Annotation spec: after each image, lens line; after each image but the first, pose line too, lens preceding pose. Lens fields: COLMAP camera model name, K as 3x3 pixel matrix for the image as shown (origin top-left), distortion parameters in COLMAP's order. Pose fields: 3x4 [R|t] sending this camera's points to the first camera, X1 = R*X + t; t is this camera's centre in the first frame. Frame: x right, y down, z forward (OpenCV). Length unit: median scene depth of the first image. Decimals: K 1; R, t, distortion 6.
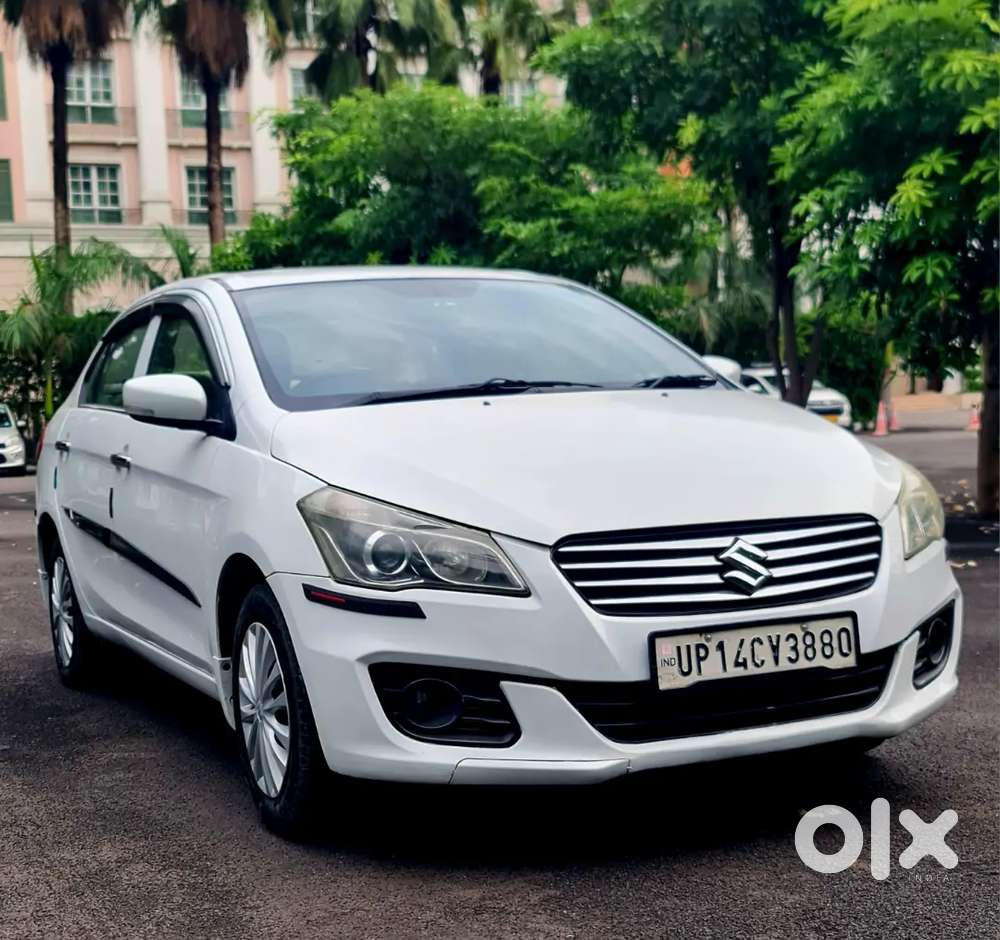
lens RADIAL K [[1680.0, 0, 339.5], [0, 1680.0, 471.2], [0, 0, 1]] dist [0.183370, -0.705780]
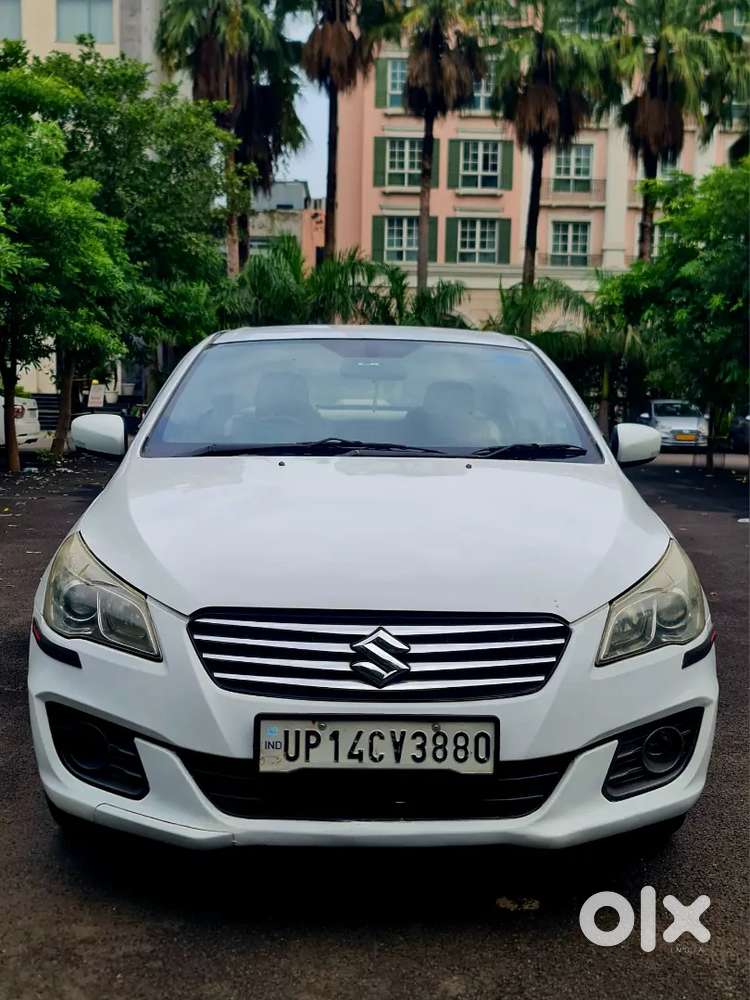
lens RADIAL K [[1186.3, 0, 331.8], [0, 1186.3, 480.8], [0, 0, 1]] dist [0.075980, -0.017663]
pose [[0.932750, 0.085688, -0.350194, 0.446559], [-0.073255, 0.996127, 0.048625, -0.078428], [0.353004, -0.019701, 0.935414, 0.340700]]
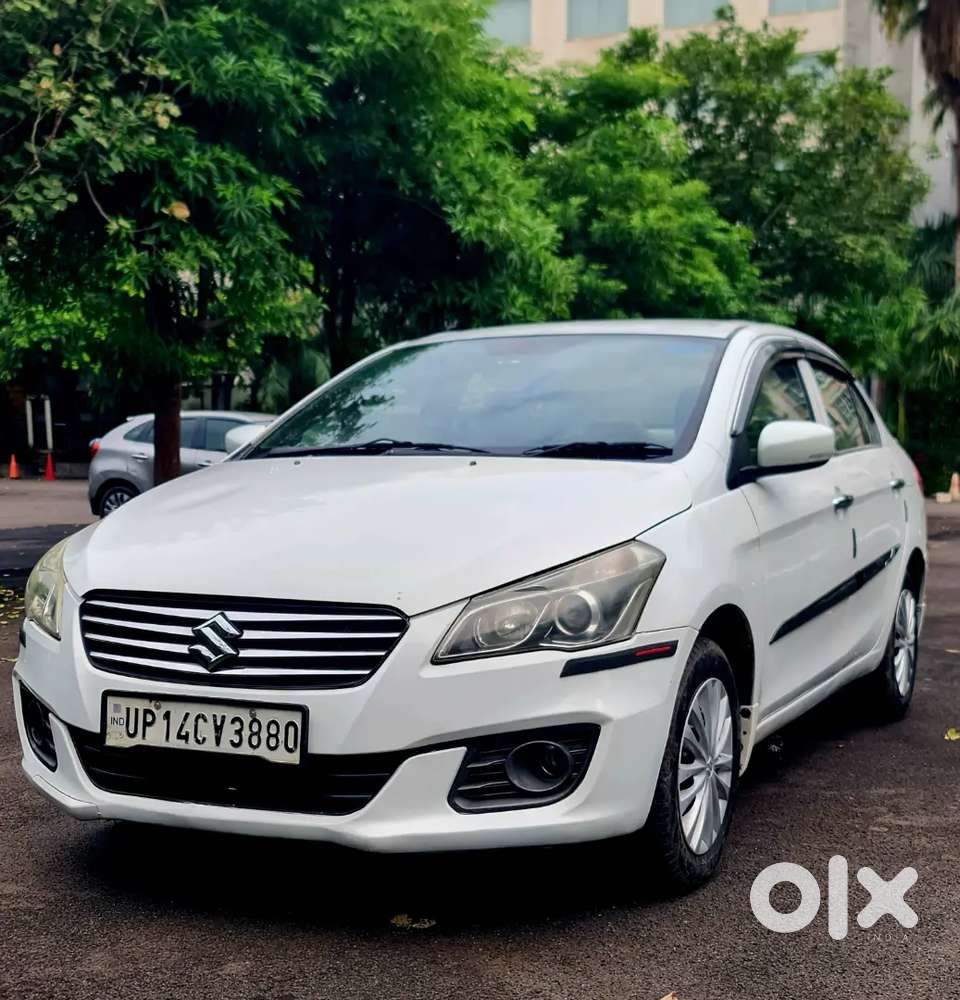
lens RADIAL K [[1467.4, 0, 479.3], [0, 1467.4, 581.5], [0, 0, 1]] dist [0.027321, 0.062493]
pose [[0.694731, 0.111848, -0.710520, 0.944819], [-0.062378, 0.993483, 0.095399, -0.069086], [0.716560, -0.021956, 0.697180, 0.516424]]
